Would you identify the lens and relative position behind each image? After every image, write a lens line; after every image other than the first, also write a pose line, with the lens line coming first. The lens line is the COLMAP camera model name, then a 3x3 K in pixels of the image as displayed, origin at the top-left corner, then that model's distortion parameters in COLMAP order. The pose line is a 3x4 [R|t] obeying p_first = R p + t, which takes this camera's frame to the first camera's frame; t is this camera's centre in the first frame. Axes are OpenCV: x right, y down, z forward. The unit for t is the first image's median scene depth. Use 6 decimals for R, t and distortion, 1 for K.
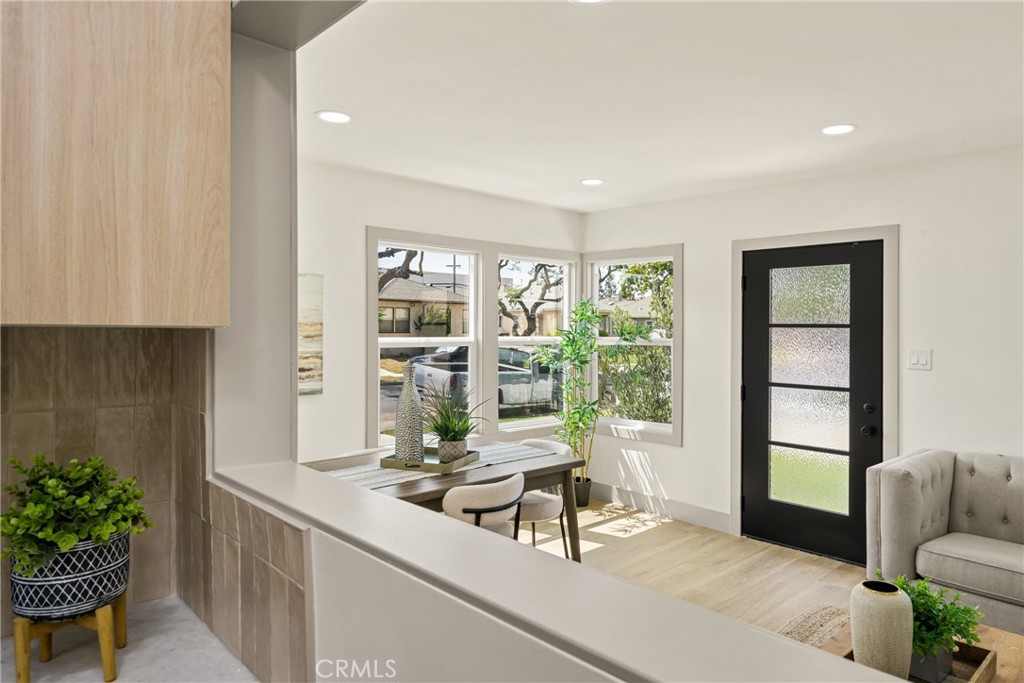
lens RADIAL K [[633.4, 0, 547.2], [0, 633.4, 329.5], [0, 0, 1]] dist [-0.020908, 0.000903]
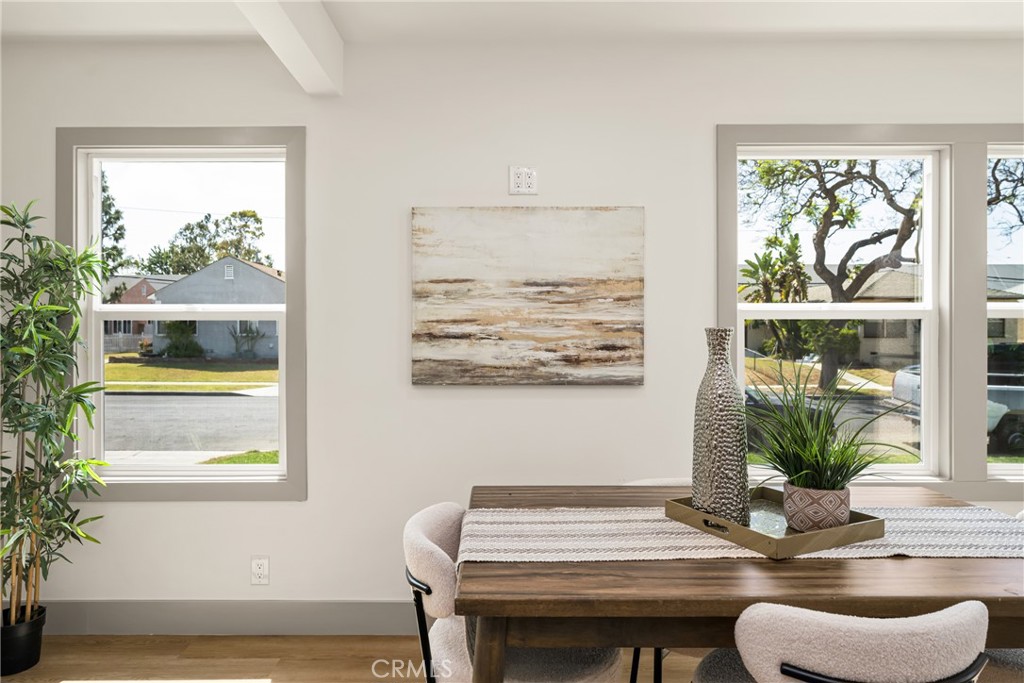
lens RADIAL K [[645.2, 0, 512.0], [0, 645.2, 341.5], [0, 0, 1]] dist [0.027528, -0.042579]
pose [[0.713182, -0.004159, -0.700967, 0.023874], [0.005333, 0.999986, -0.000507, 0.055706], [0.700959, -0.003376, 0.713194, 0.416226]]
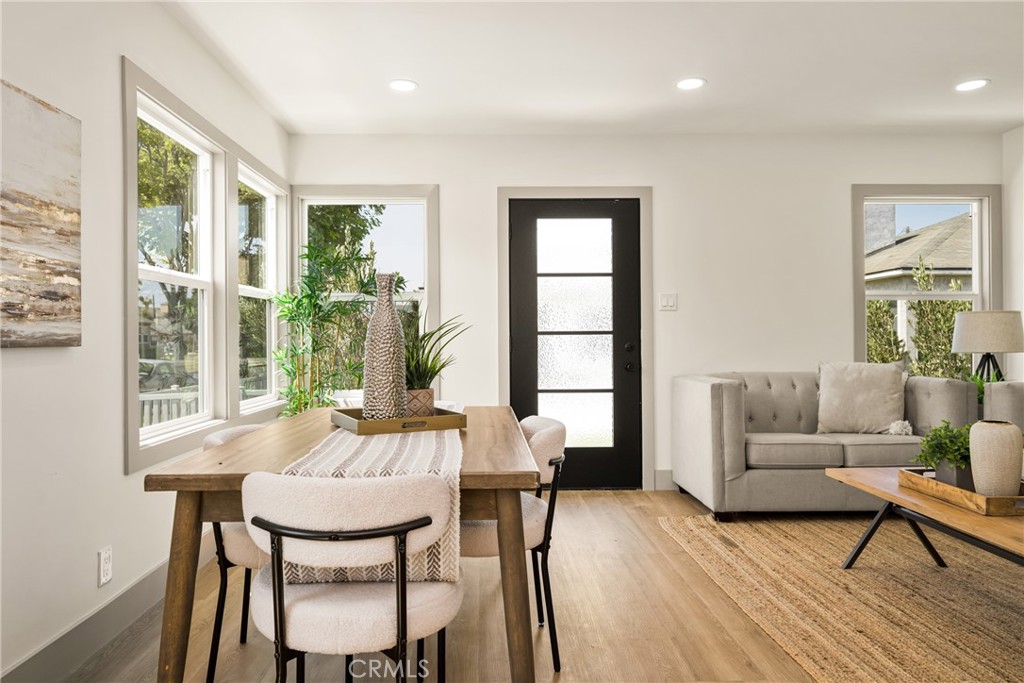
lens RADIAL K [[646.2, 0, 482.5], [0, 646.2, 339.0], [0, 0, 1]] dist [-0.024463, 0.000501]
pose [[0.695167, -0.017066, 0.718645, -0.507767], [0.017122, 0.999828, 0.007181, 0.098397], [-0.718644, 0.007313, 0.695340, 0.388270]]
